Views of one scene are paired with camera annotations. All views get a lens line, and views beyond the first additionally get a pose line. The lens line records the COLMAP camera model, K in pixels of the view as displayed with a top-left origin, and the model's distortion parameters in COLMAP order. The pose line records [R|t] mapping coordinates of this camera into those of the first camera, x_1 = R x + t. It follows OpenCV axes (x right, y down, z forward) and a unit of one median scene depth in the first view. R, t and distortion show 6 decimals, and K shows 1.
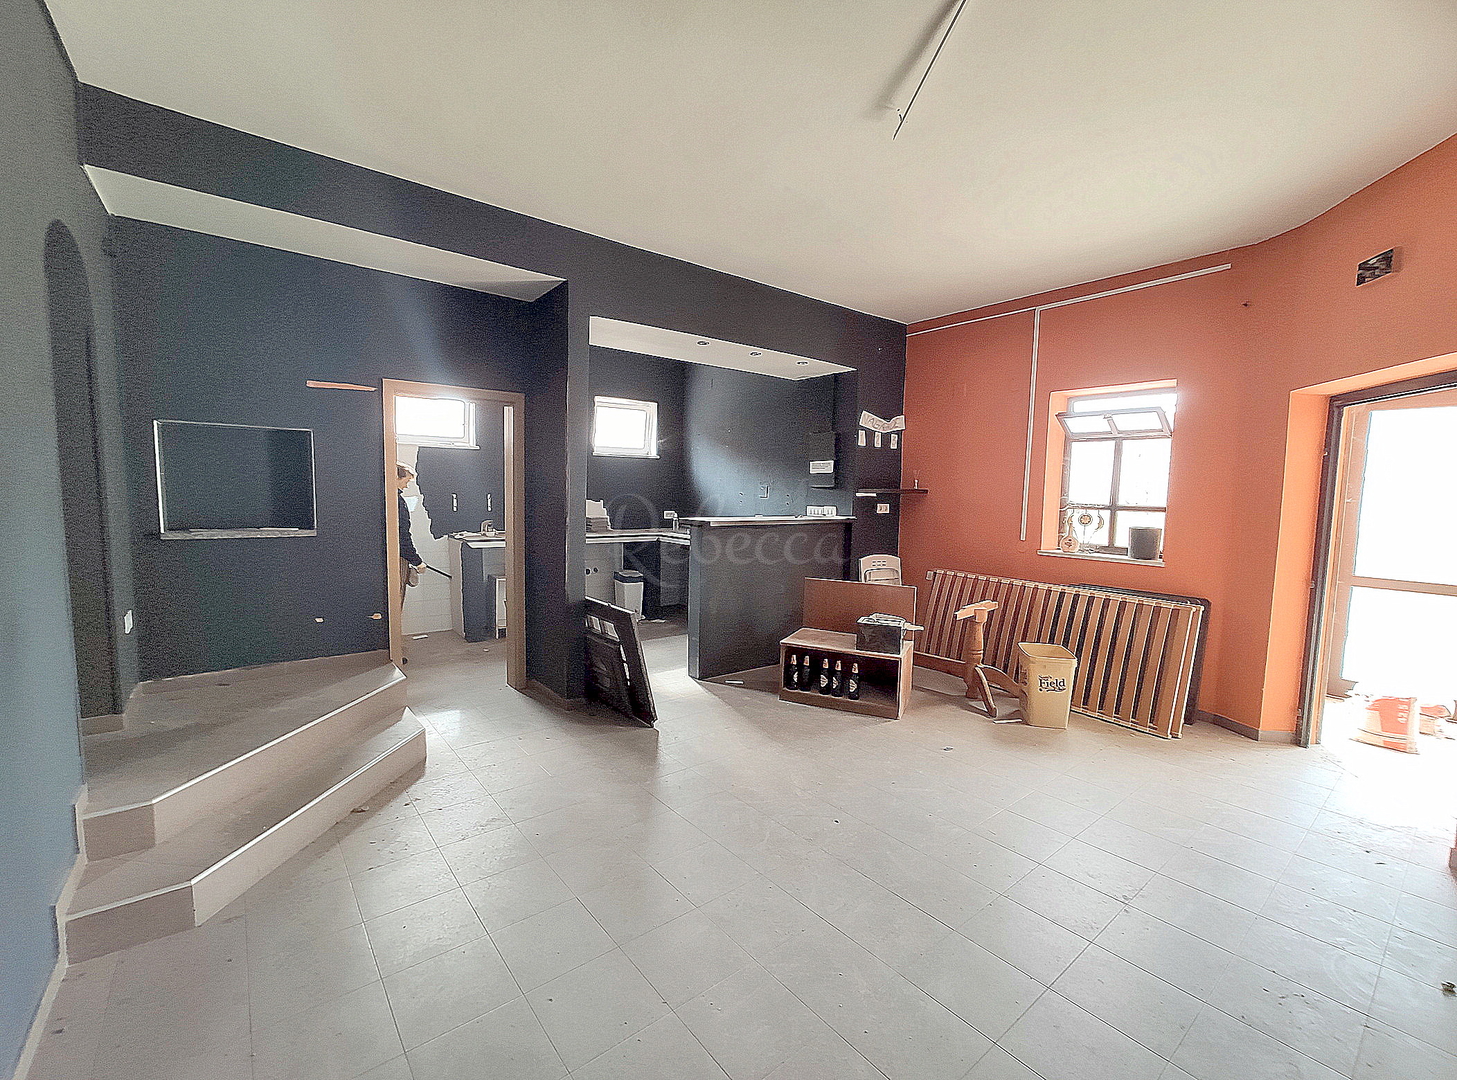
lens RADIAL K [[635.0, 0, 728.5], [0, 635.0, 540.0], [0, 0, 1]] dist [-0.023973, 0.011584]
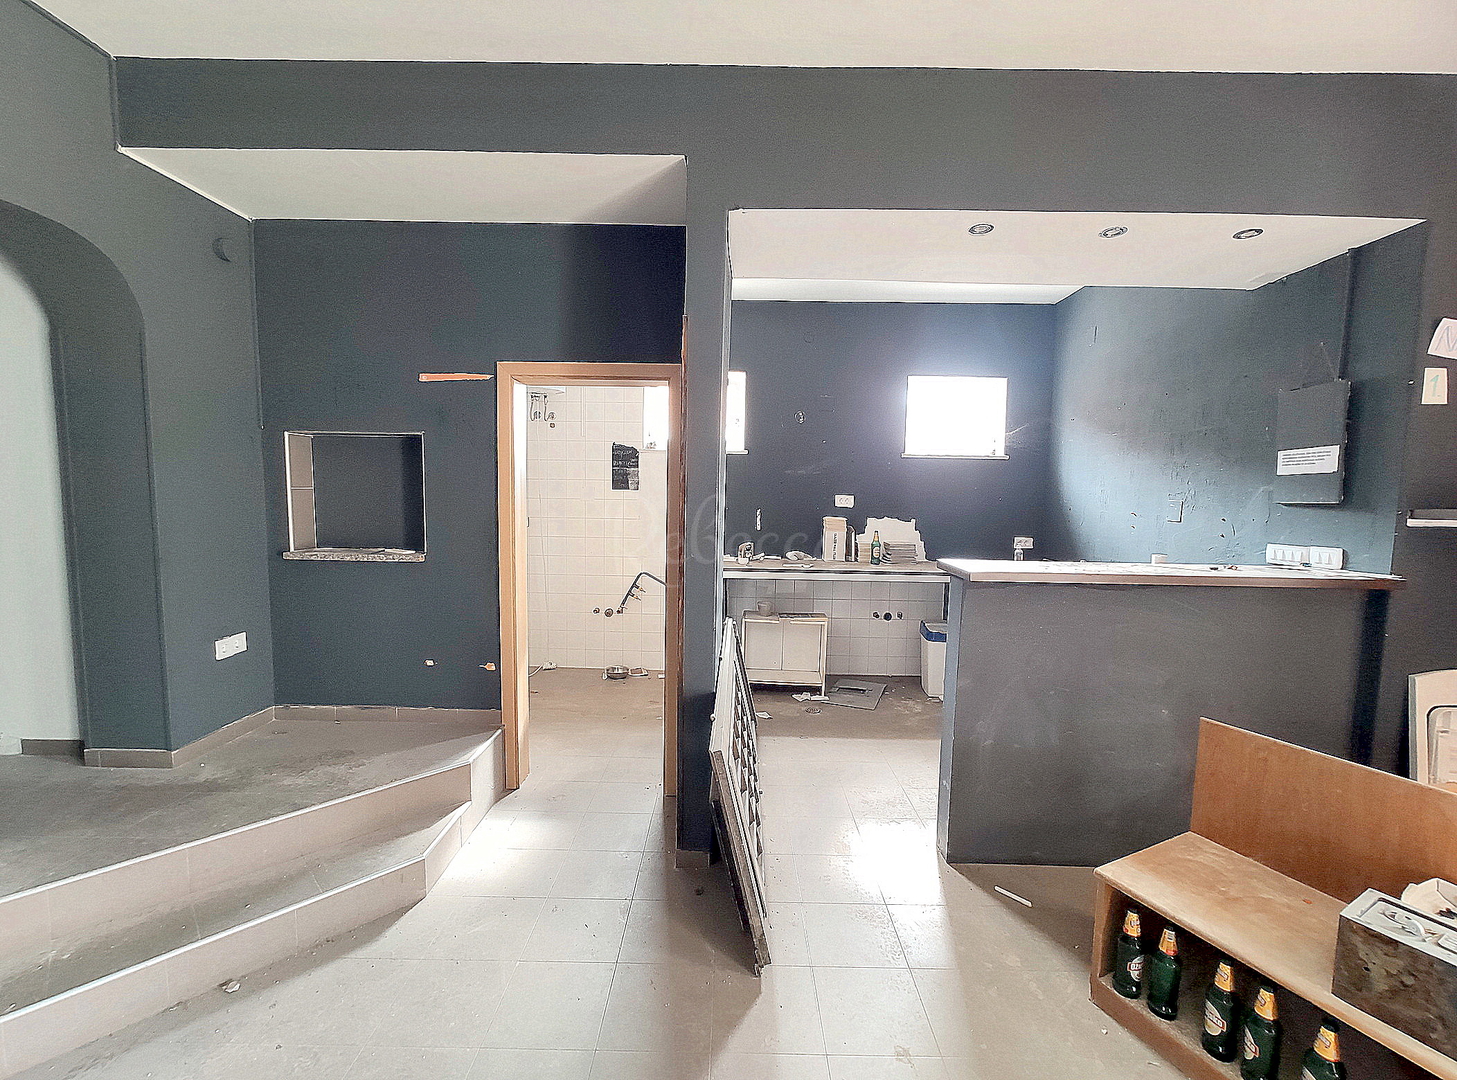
lens RADIAL K [[635.0, 0, 728.5], [0, 635.0, 540.0], [0, 0, 1]] dist [-0.023973, 0.011584]
pose [[0.777110, 0.040113, -0.628086, 0.131005], [-0.052838, 0.998602, -0.001598, -0.041290], [0.627143, 0.034429, 0.778143, 0.459362]]
